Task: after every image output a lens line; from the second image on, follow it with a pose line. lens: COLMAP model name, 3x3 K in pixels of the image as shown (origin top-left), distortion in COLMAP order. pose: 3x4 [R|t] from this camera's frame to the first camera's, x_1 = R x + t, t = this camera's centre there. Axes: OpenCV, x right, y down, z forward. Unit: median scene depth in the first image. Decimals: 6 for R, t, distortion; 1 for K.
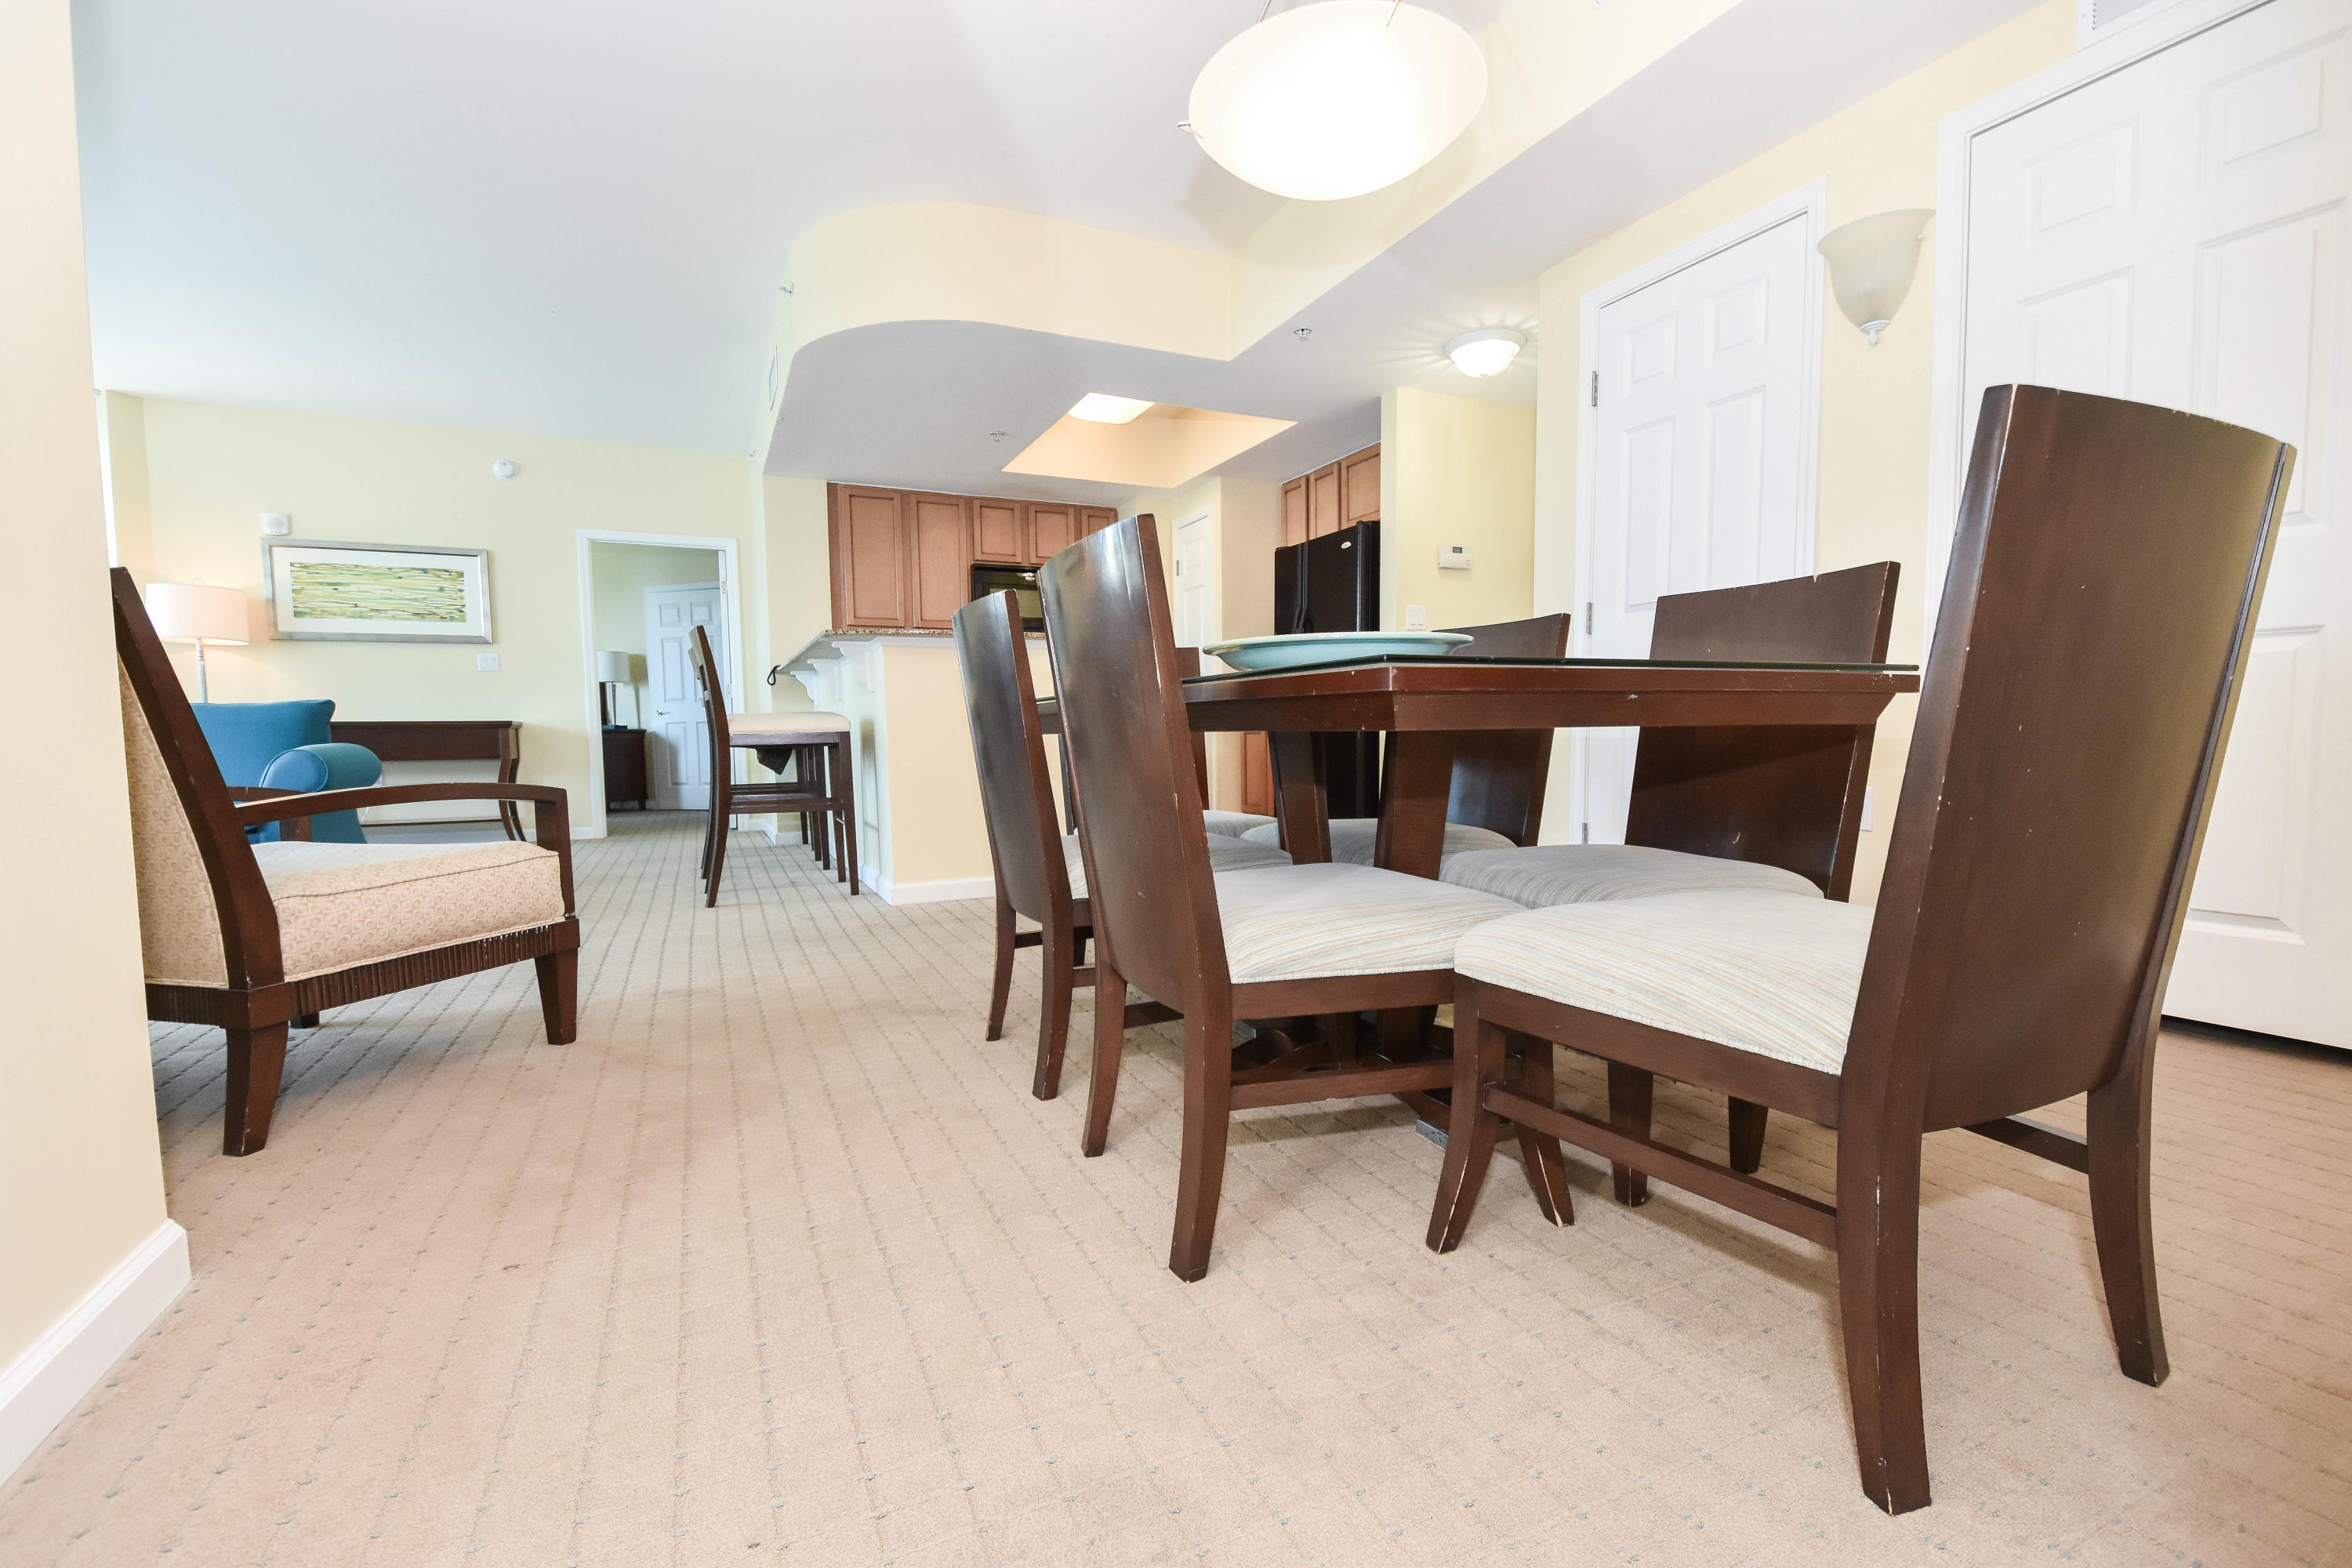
lens RADIAL K [[1062.4, 0, 1189.8], [0, 1062.4, 799.8], [0, 0, 1]] dist [-0.019844, -0.003720]
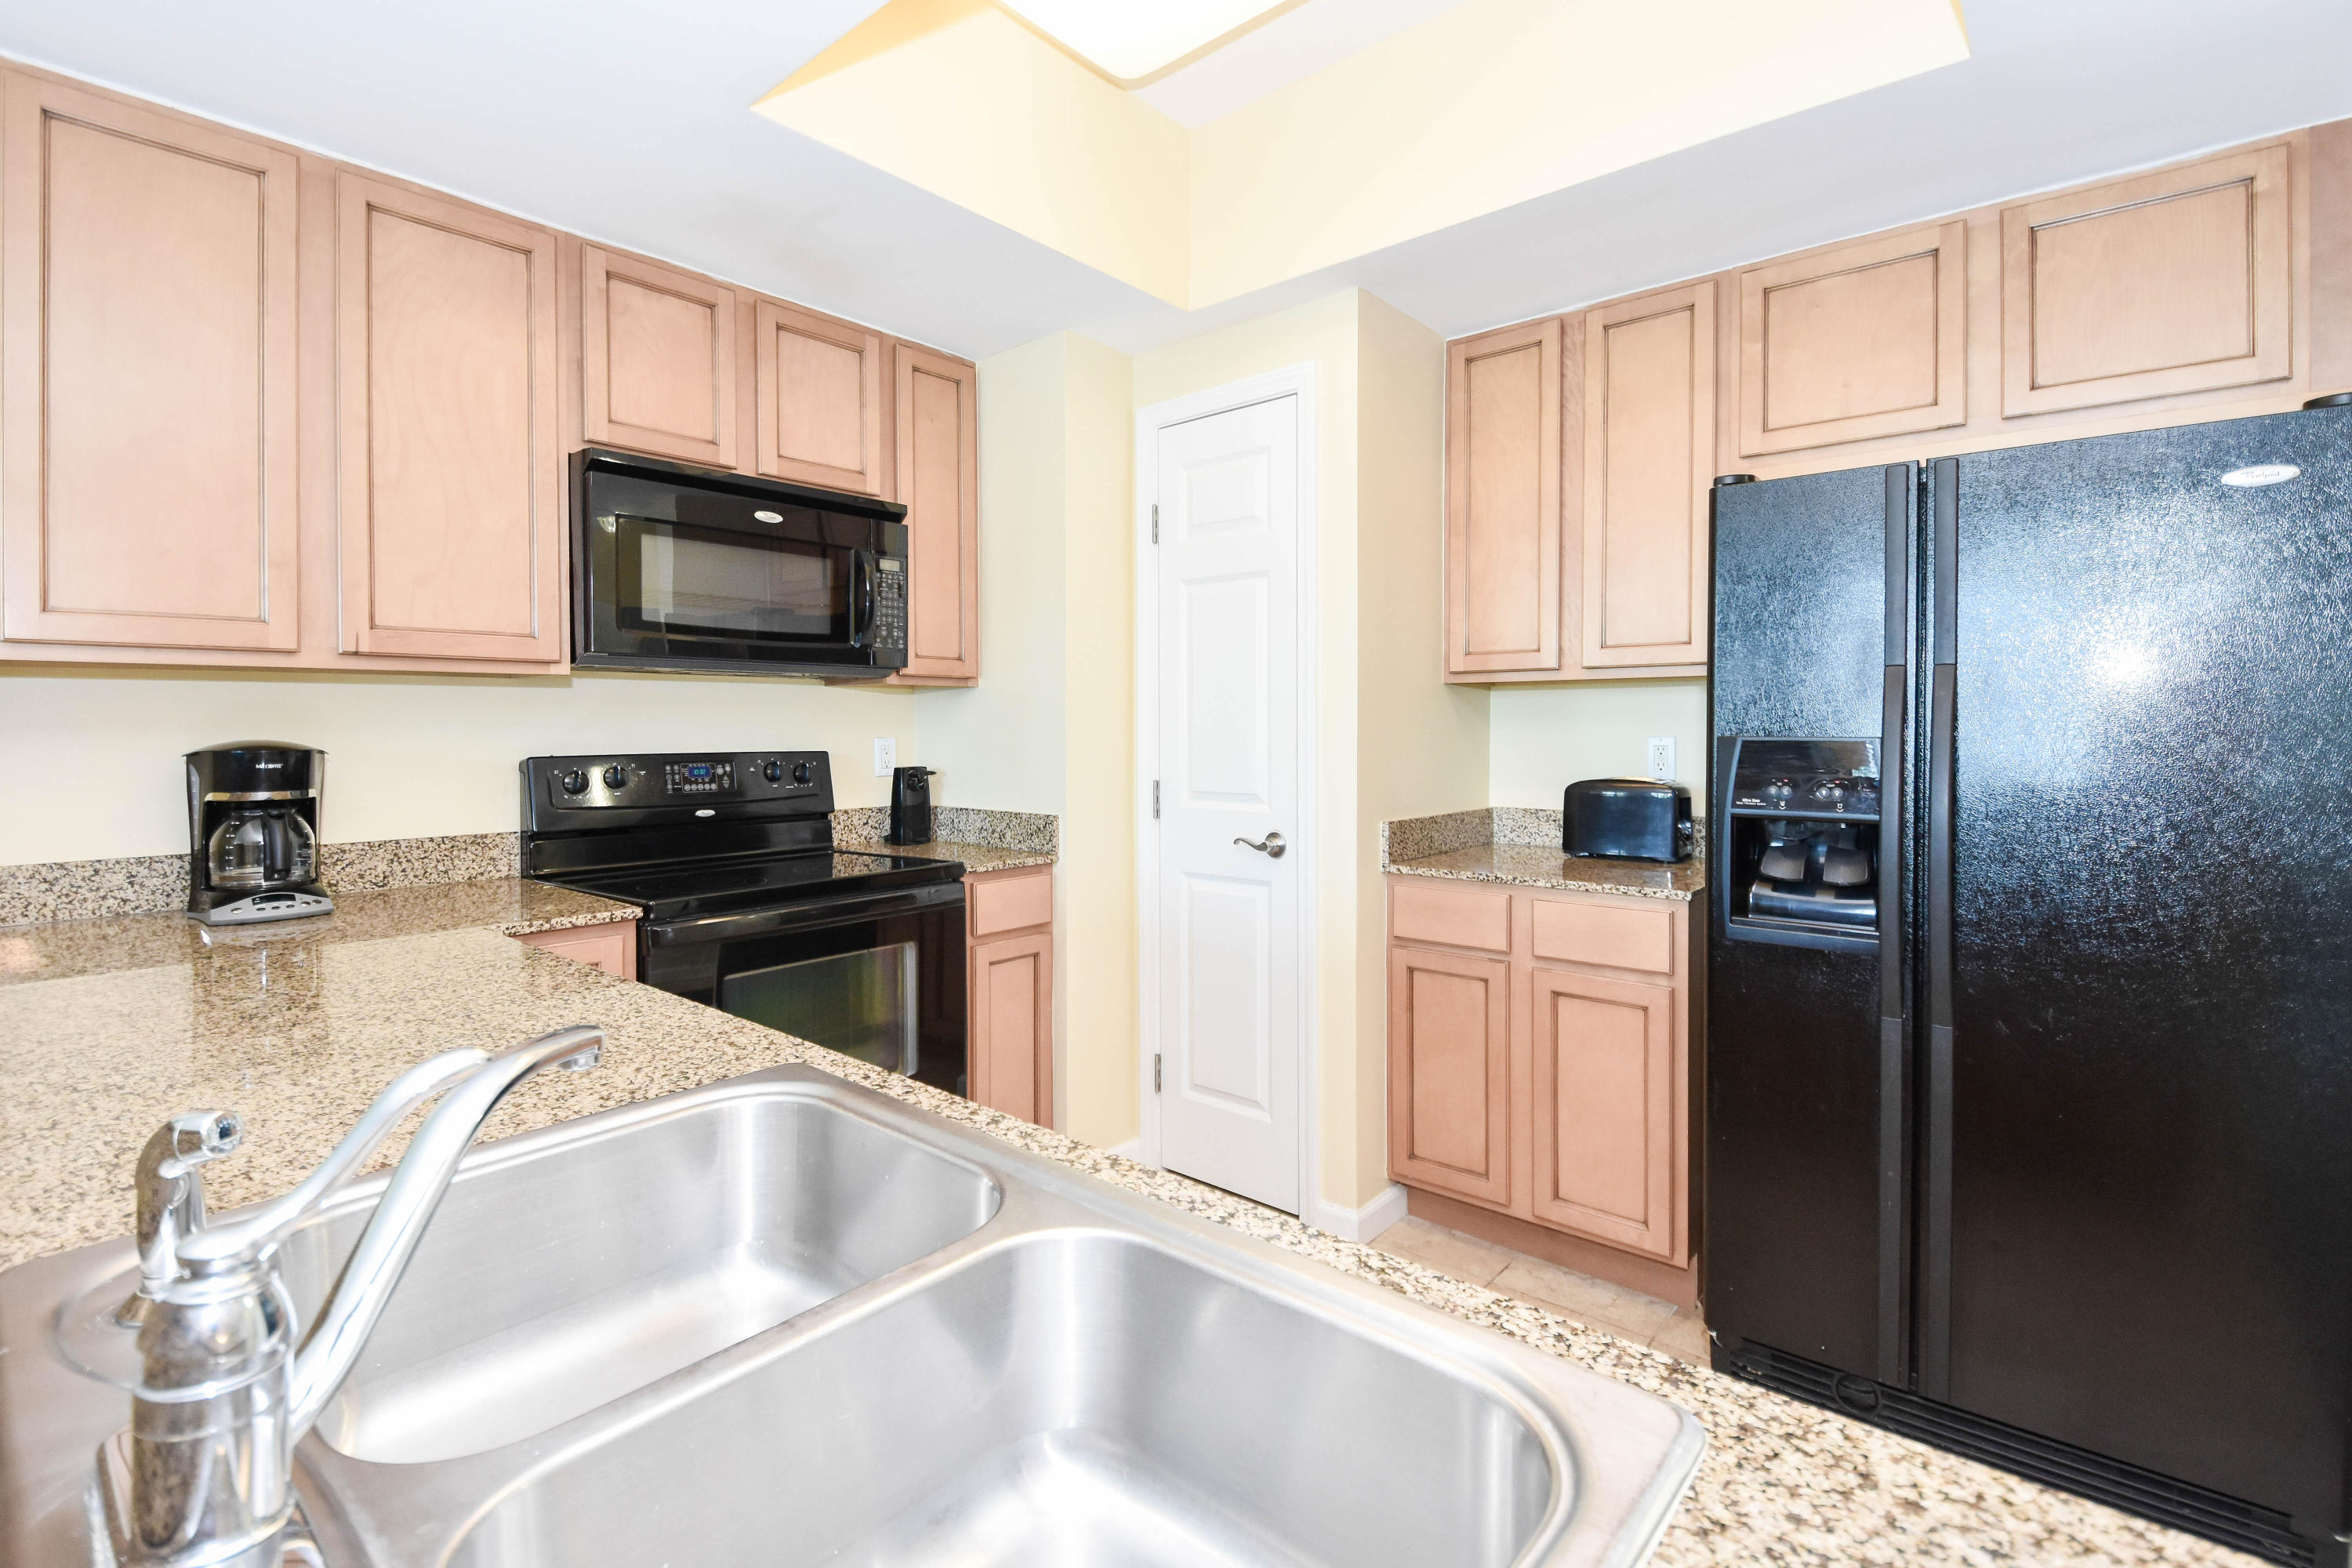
lens RADIAL K [[1062.4, 0, 1182.5], [0, 1062.4, 743.5], [0, 0, 1]] dist [-0.019844, -0.003720]
pose [[0.914071, 0.000383, 0.405553, -0.171861], [0.020571, 0.998669, -0.047306, -0.122057], [-0.405031, 0.051583, 0.912846, 0.665981]]
